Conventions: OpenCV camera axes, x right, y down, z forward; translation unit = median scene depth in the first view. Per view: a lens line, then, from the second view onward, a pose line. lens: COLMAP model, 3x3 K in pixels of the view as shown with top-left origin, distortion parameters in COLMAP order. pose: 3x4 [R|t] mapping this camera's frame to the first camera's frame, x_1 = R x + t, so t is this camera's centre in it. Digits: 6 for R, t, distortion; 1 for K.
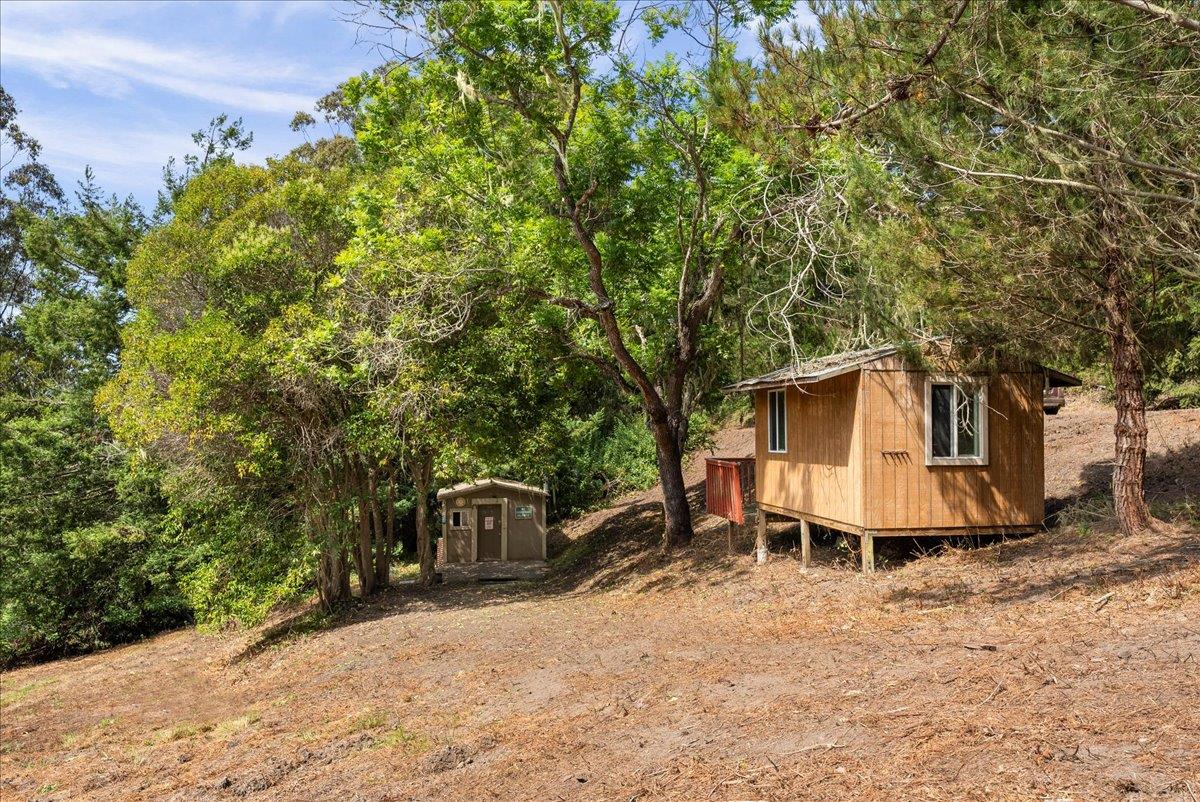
lens RADIAL K [[778.6, 0, 608.4], [0, 778.6, 381.0], [0, 0, 1]] dist [0.004804, -0.000115]
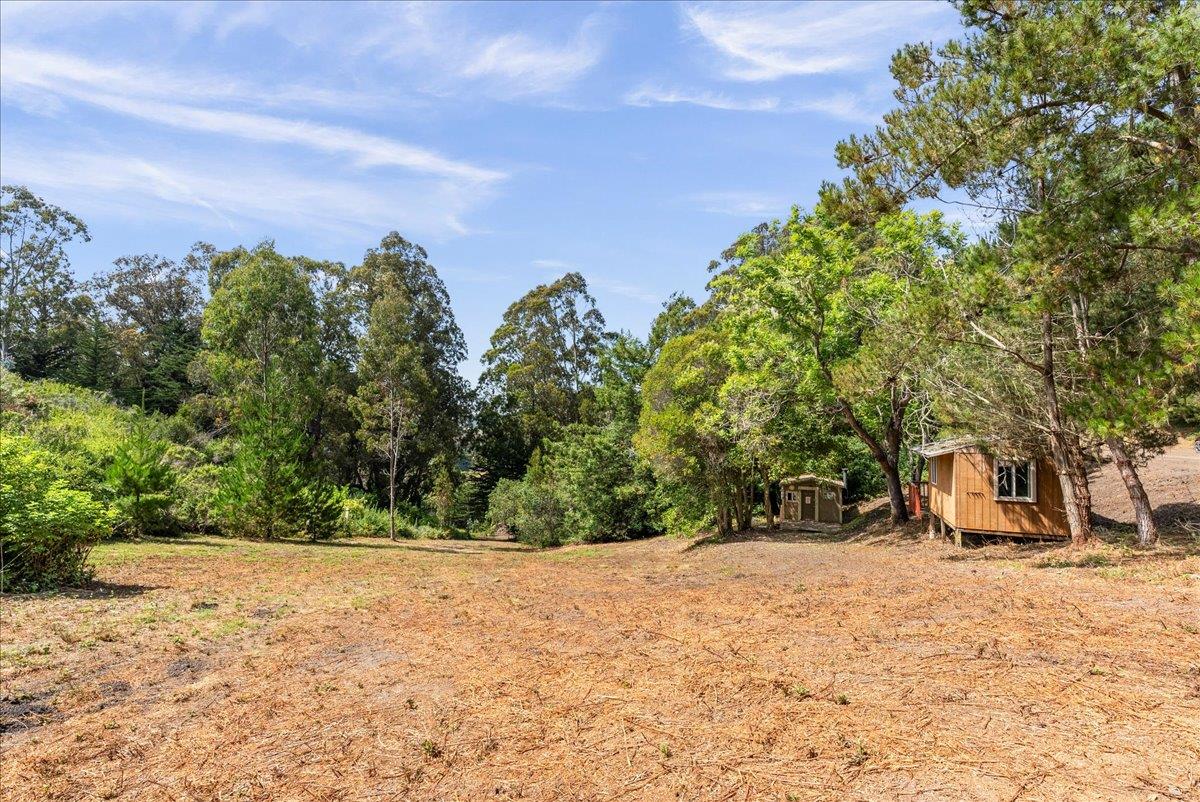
lens RADIAL K [[778.6, 0, 608.4], [0, 778.6, 381.0], [0, 0, 1]] dist [0.004804, -0.000115]
pose [[0.862311, 0.022354, -0.505885, 0.455420], [0.013163, 0.997698, 0.066524, -0.282694], [0.506207, -0.064023, 0.860032, -0.997589]]
